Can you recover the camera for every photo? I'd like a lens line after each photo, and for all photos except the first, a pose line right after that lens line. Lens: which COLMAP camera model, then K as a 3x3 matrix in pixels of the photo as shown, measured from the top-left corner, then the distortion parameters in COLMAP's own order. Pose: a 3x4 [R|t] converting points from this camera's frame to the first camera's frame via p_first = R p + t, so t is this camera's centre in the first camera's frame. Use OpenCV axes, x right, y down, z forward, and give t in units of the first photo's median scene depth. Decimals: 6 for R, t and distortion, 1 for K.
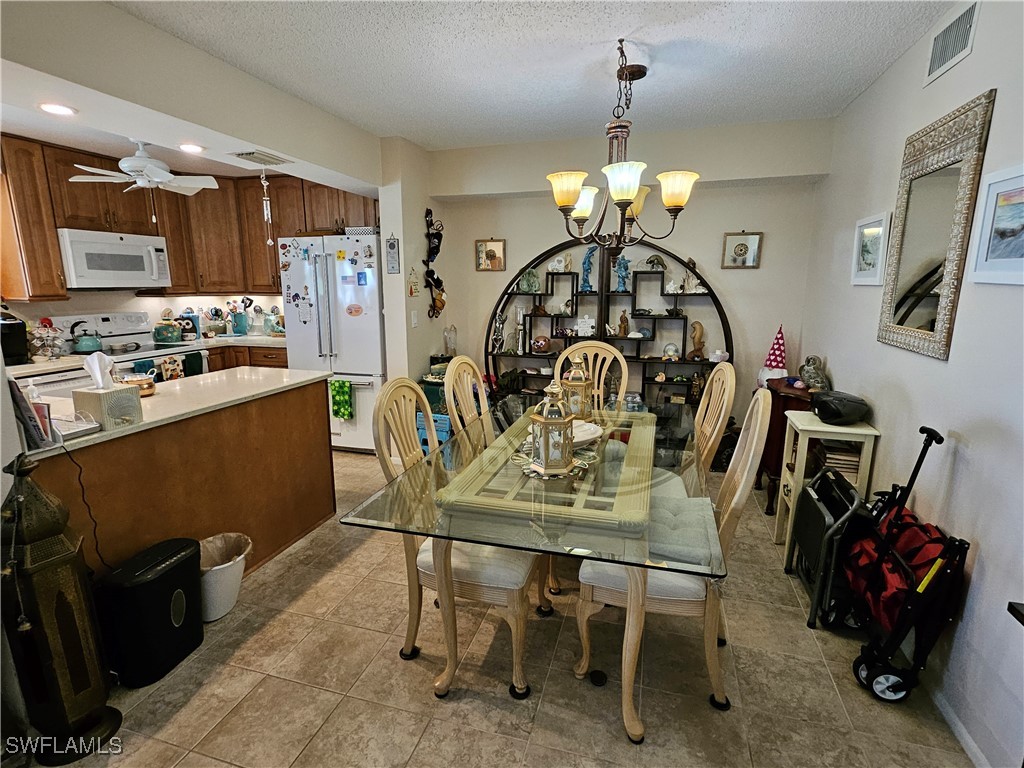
lens RADIAL K [[513.7, 0, 503.9], [0, 513.7, 387.4], [0, 0, 1]] dist [0.001629, 0.000934]
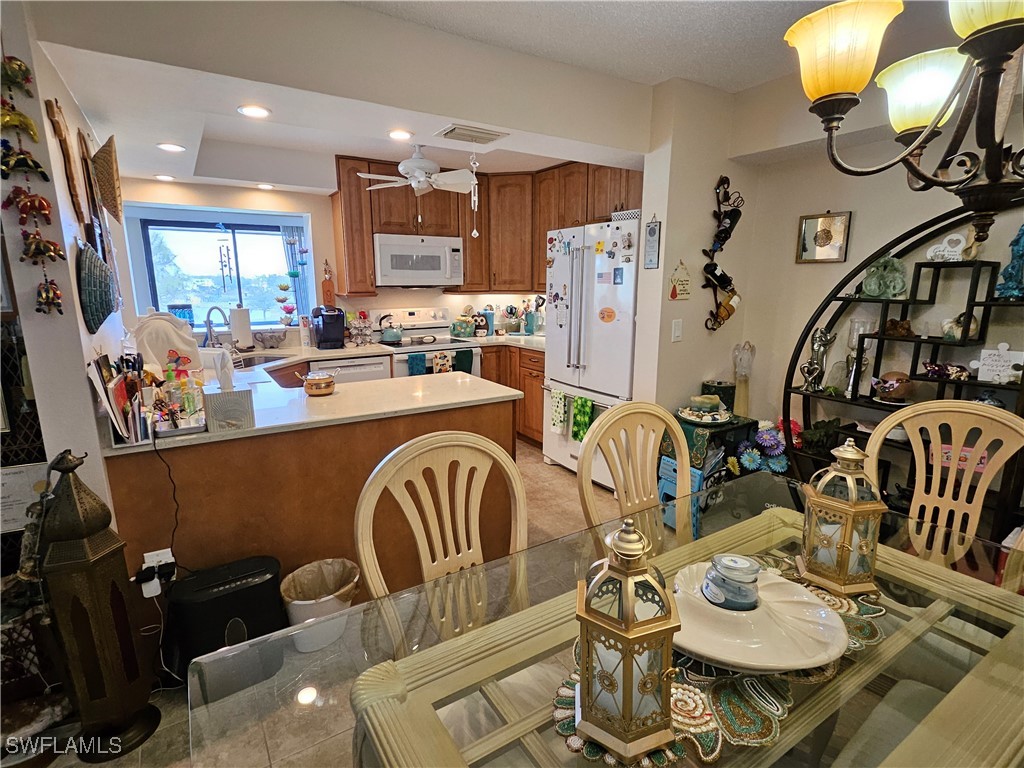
lens RADIAL K [[513.7, 0, 505.1], [0, 513.7, 387.8], [0, 0, 1]] dist [0.001629, 0.000934]
pose [[0.754747, 0.133805, -0.642225, 0.124894], [-0.131509, 0.989966, 0.051704, -0.058206], [0.642699, 0.045435, 0.764770, 0.287286]]
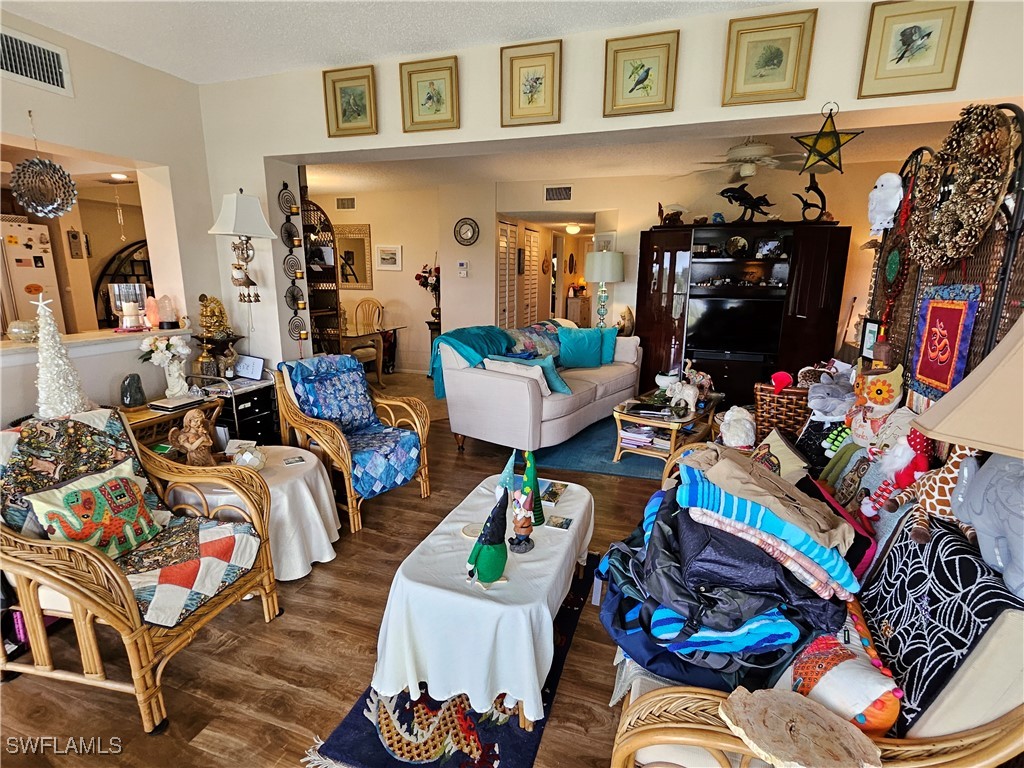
lens RADIAL K [[513.7, 0, 504.8], [0, 513.7, 389.9], [0, 0, 1]] dist [0.001629, 0.000934]
pose [[0.047325, -0.220032, 0.974344, -1.431315], [0.190701, 0.959486, 0.207414, 0.028022], [-0.980507, 0.175992, 0.087368, -0.092238]]
